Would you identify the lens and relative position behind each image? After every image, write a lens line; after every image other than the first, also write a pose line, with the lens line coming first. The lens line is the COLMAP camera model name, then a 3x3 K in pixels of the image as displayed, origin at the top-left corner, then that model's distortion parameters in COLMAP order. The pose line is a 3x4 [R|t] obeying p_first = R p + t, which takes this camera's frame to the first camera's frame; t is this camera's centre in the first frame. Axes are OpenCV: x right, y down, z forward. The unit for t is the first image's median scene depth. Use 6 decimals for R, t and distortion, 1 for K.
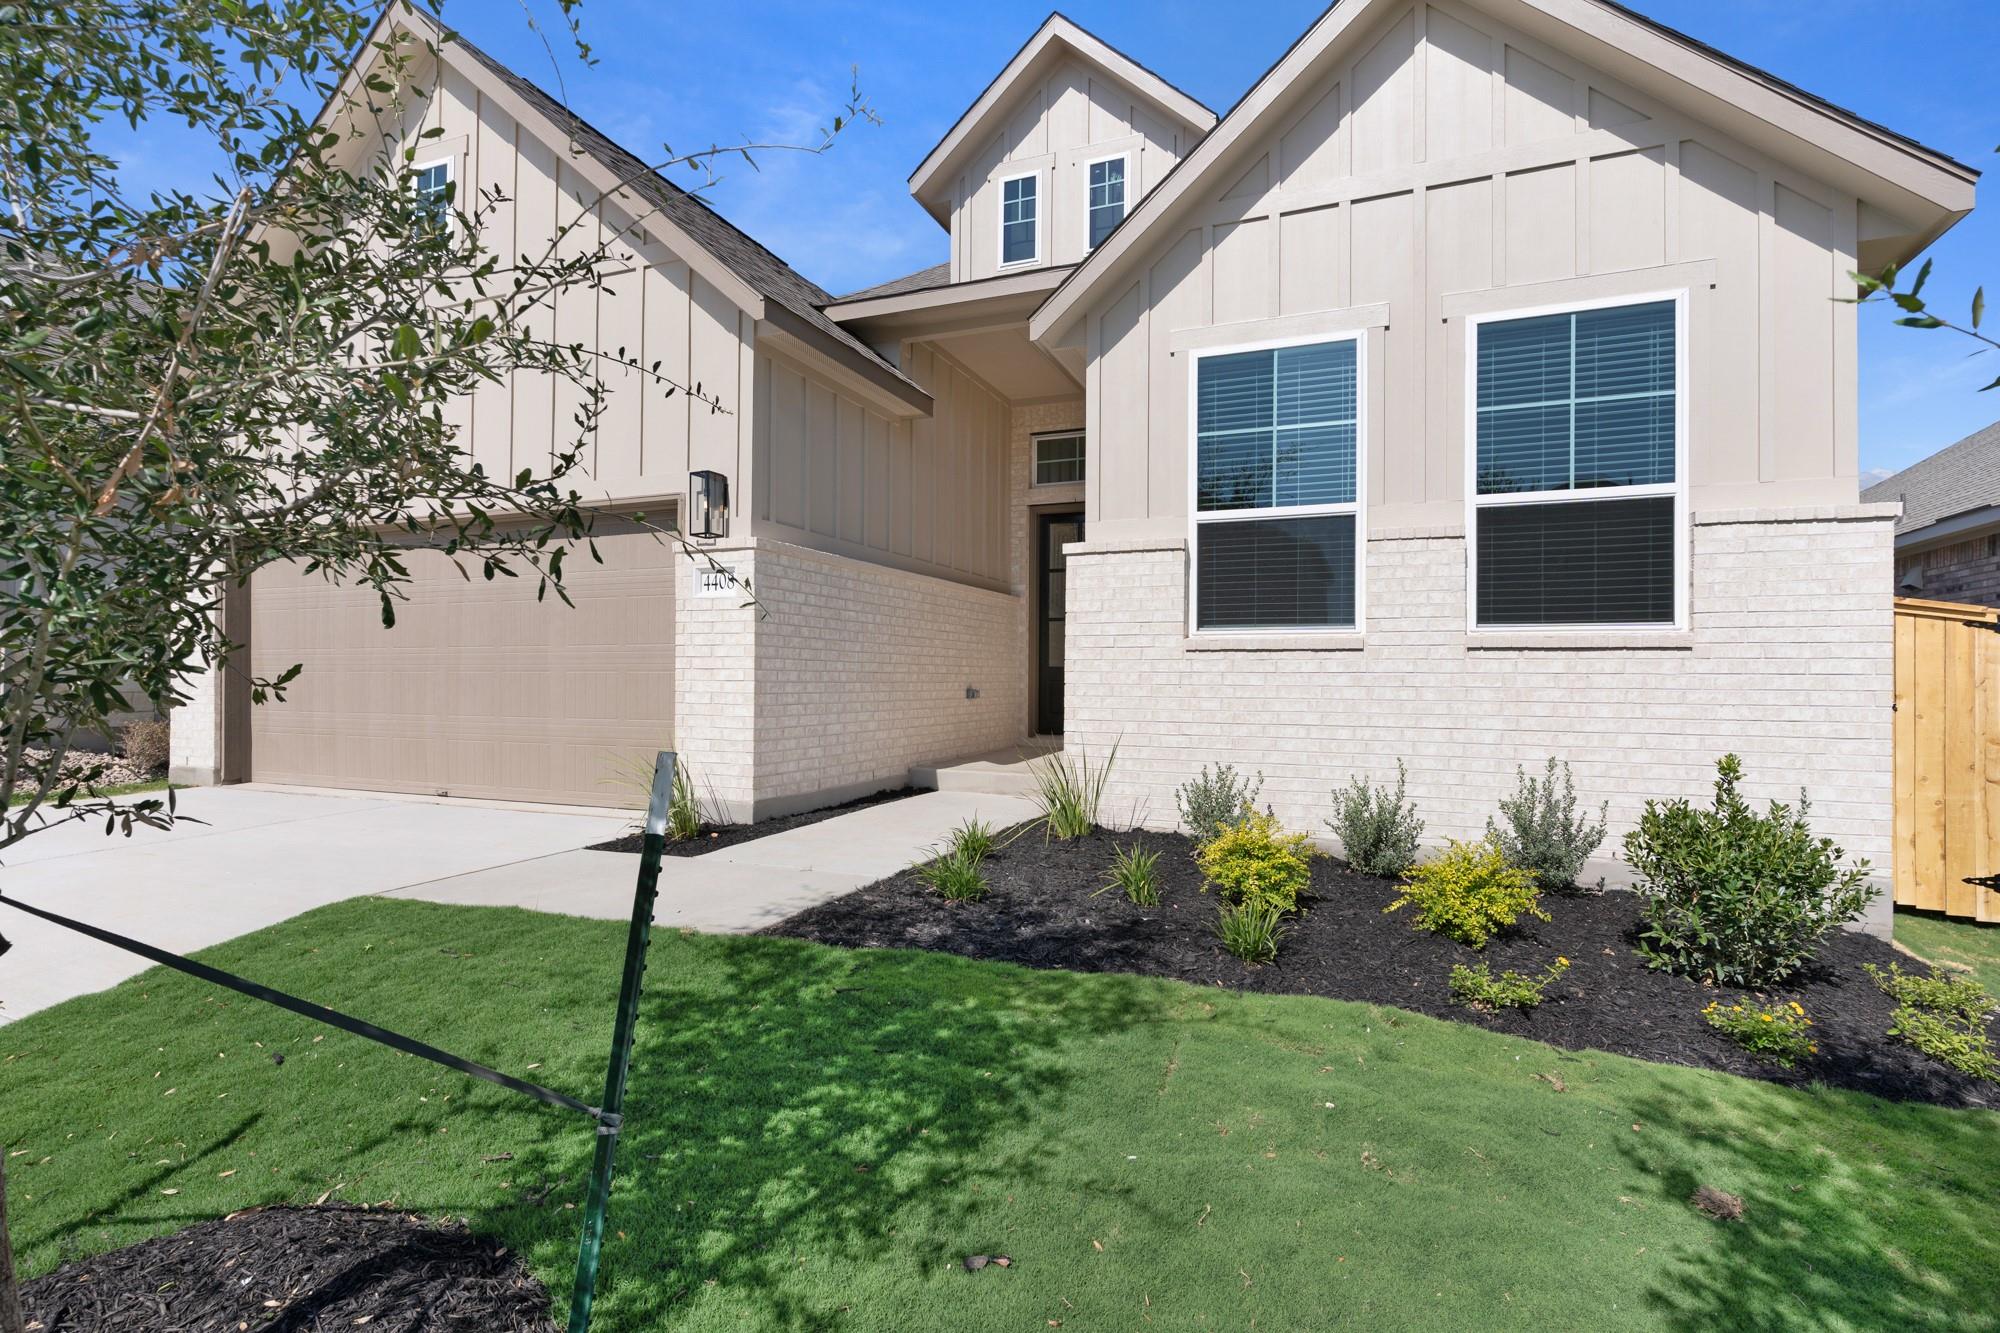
lens RADIAL K [[973.1, 0, 991.1], [0, 973.1, 687.6], [0, 0, 1]] dist [0.001804, 0.001296]
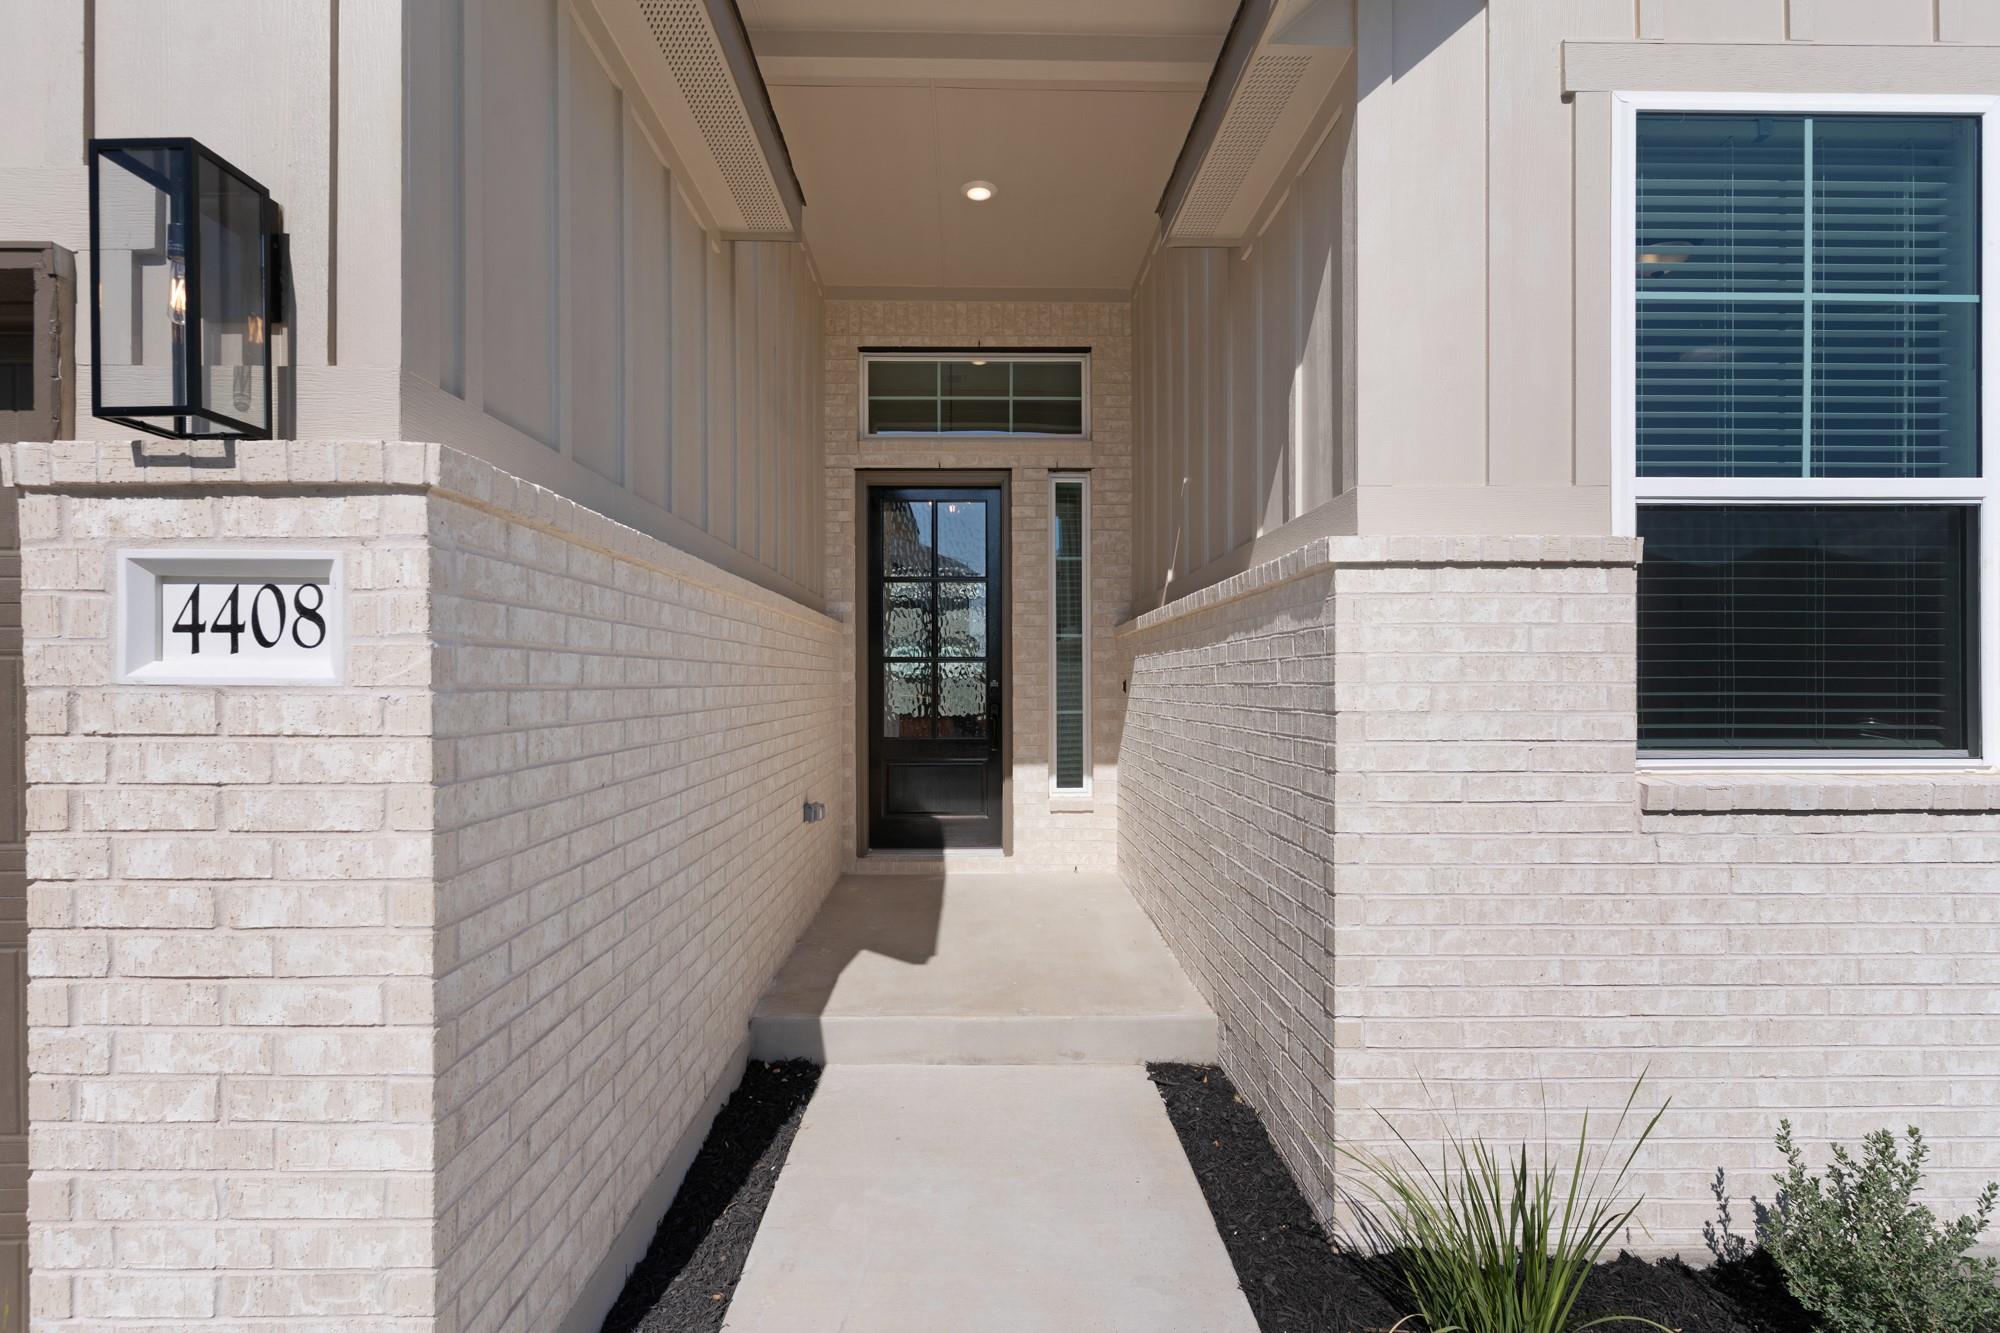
lens RADIAL K [[973.1, 0, 991.1], [0, 973.1, 687.6], [0, 0, 1]] dist [0.001804, 0.001296]
pose [[0.915604, -0.010749, 0.401938, -0.209975], [0.010280, 0.999942, 0.003324, -0.091364], [-0.401950, 0.001088, 0.915661, 0.707884]]
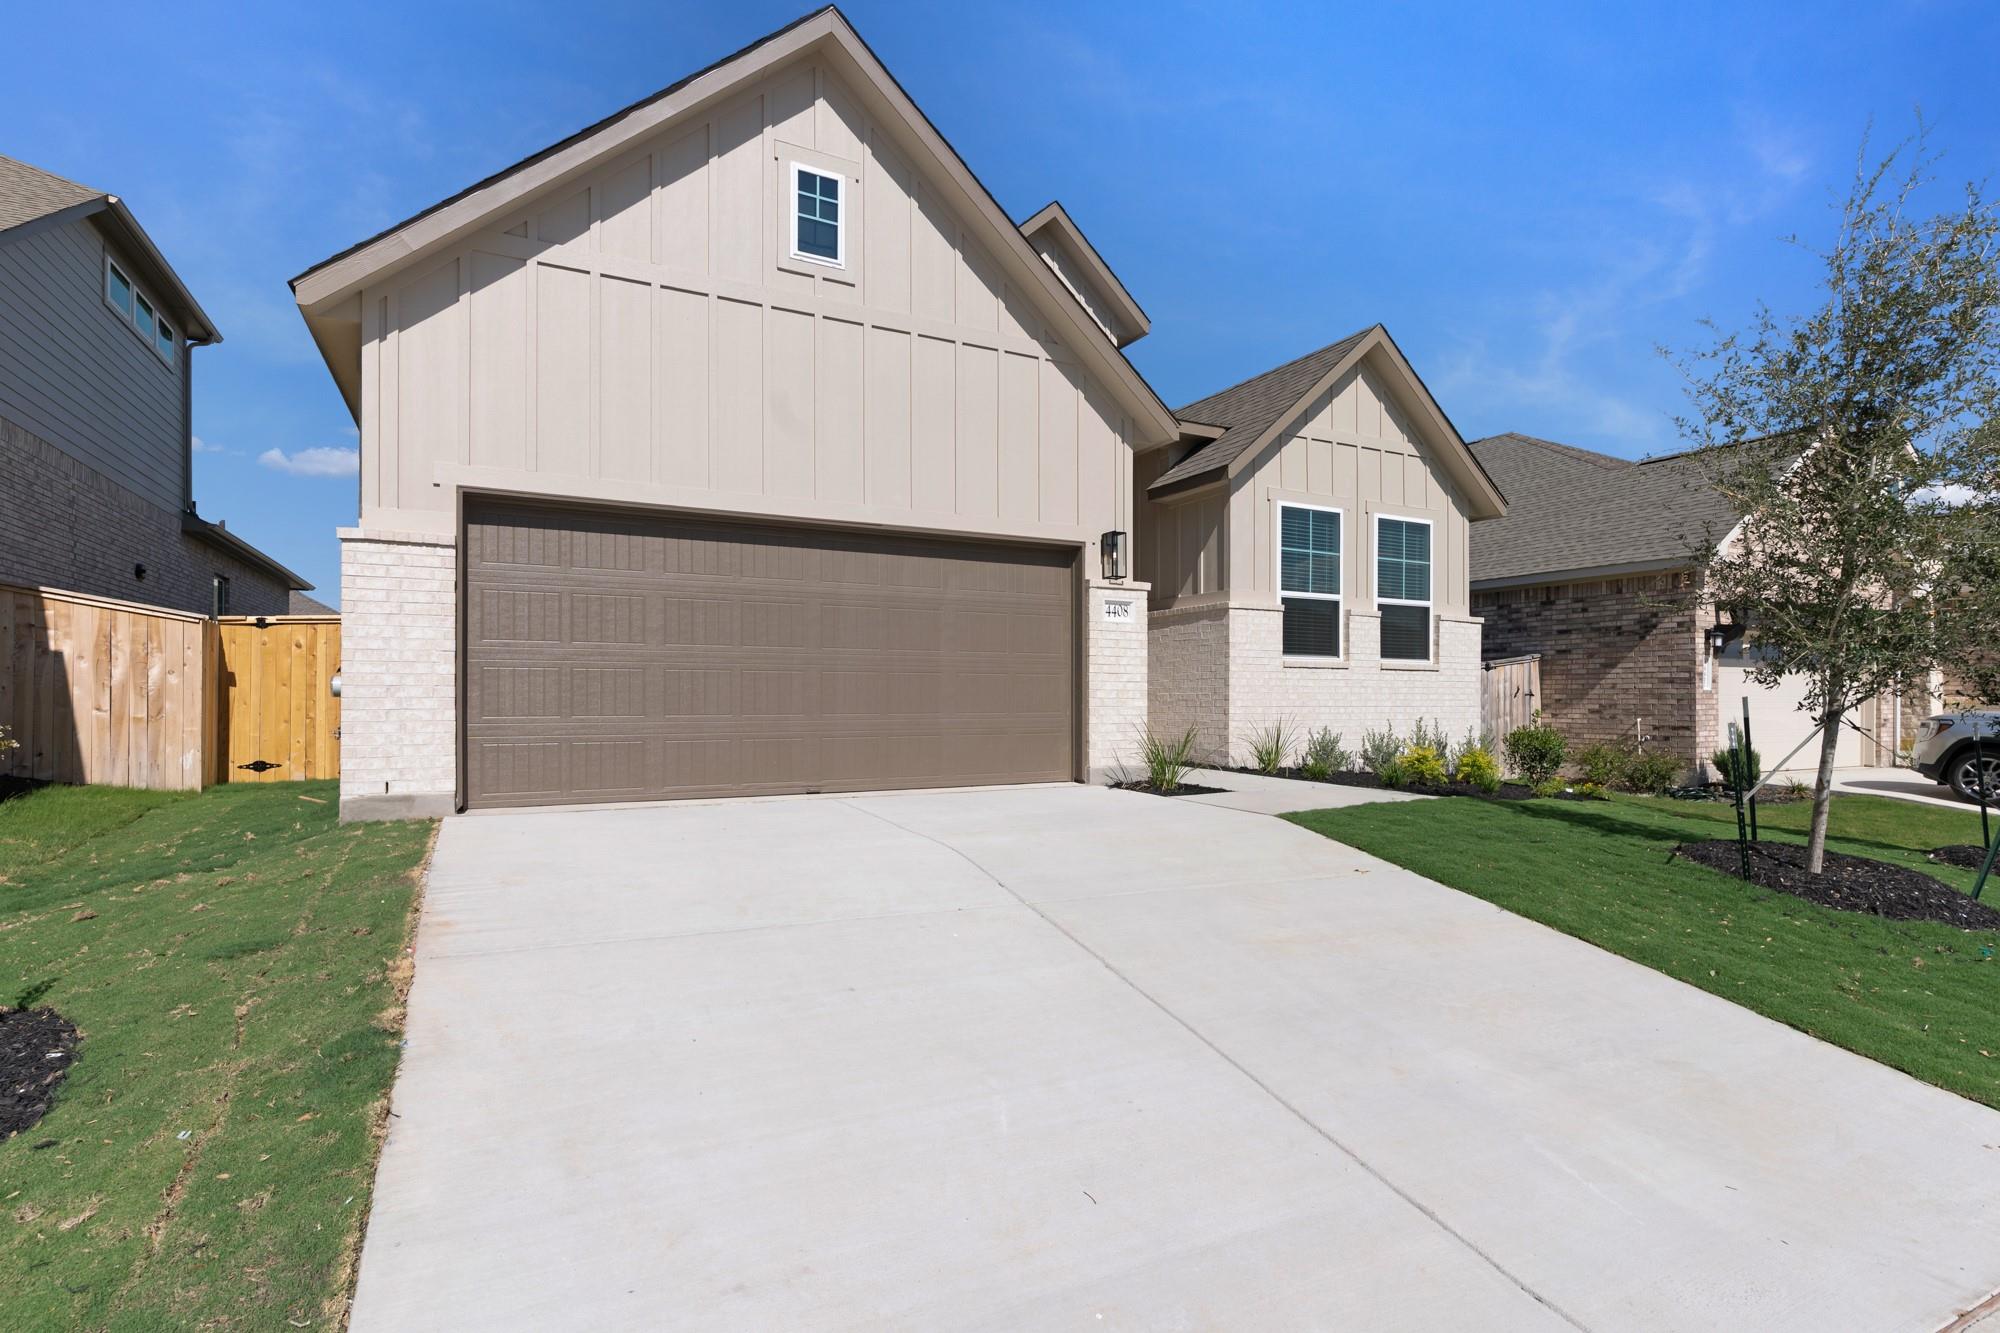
lens RADIAL K [[973.1, 0, 991.1], [0, 973.1, 687.6], [0, 0, 1]] dist [0.001804, 0.001296]
pose [[0.643337, 0.003378, 0.765576, -1.484615], [0.005206, 0.999948, -0.008787, 0.012576], [-0.765566, 0.009639, 0.643285, 0.244235]]
